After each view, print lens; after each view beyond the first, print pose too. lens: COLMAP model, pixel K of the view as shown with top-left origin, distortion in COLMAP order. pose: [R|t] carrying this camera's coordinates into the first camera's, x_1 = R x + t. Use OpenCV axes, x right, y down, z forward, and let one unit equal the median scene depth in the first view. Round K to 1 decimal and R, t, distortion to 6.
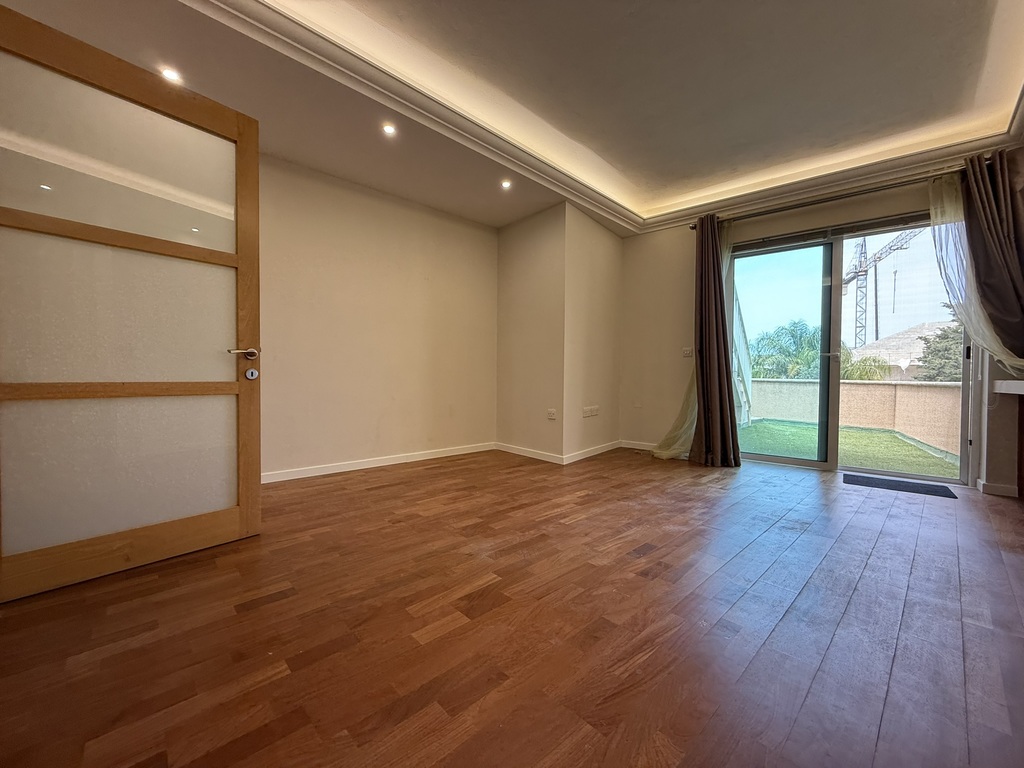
lens RADIAL K [[408.1, 0, 510.0], [0, 408.1, 383.0], [0, 0, 1]] dist [0.000162, -0.000193]
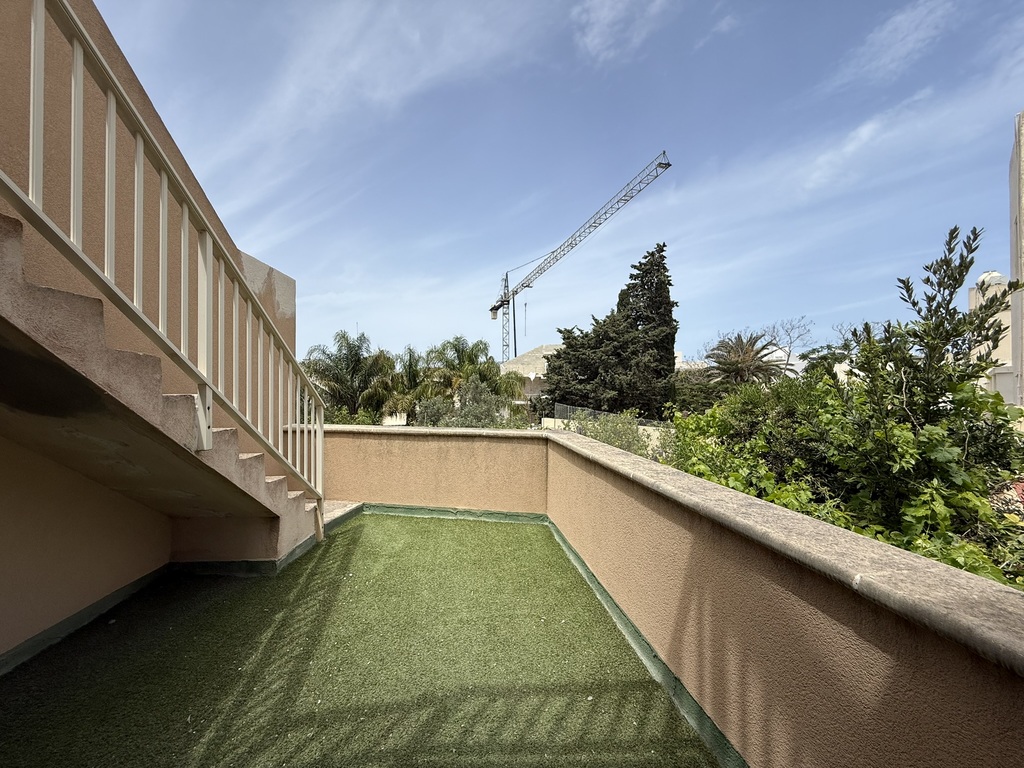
lens RADIAL K [[408.1, 0, 510.0], [0, 408.1, 383.0], [0, 0, 1]] dist [0.000162, -0.000193]
pose [[0.753605, -0.006079, 0.657299, 0.113263], [0.019981, 0.999707, -0.013663, -0.014880], [-0.657024, 0.023430, 0.753506, 0.128719]]
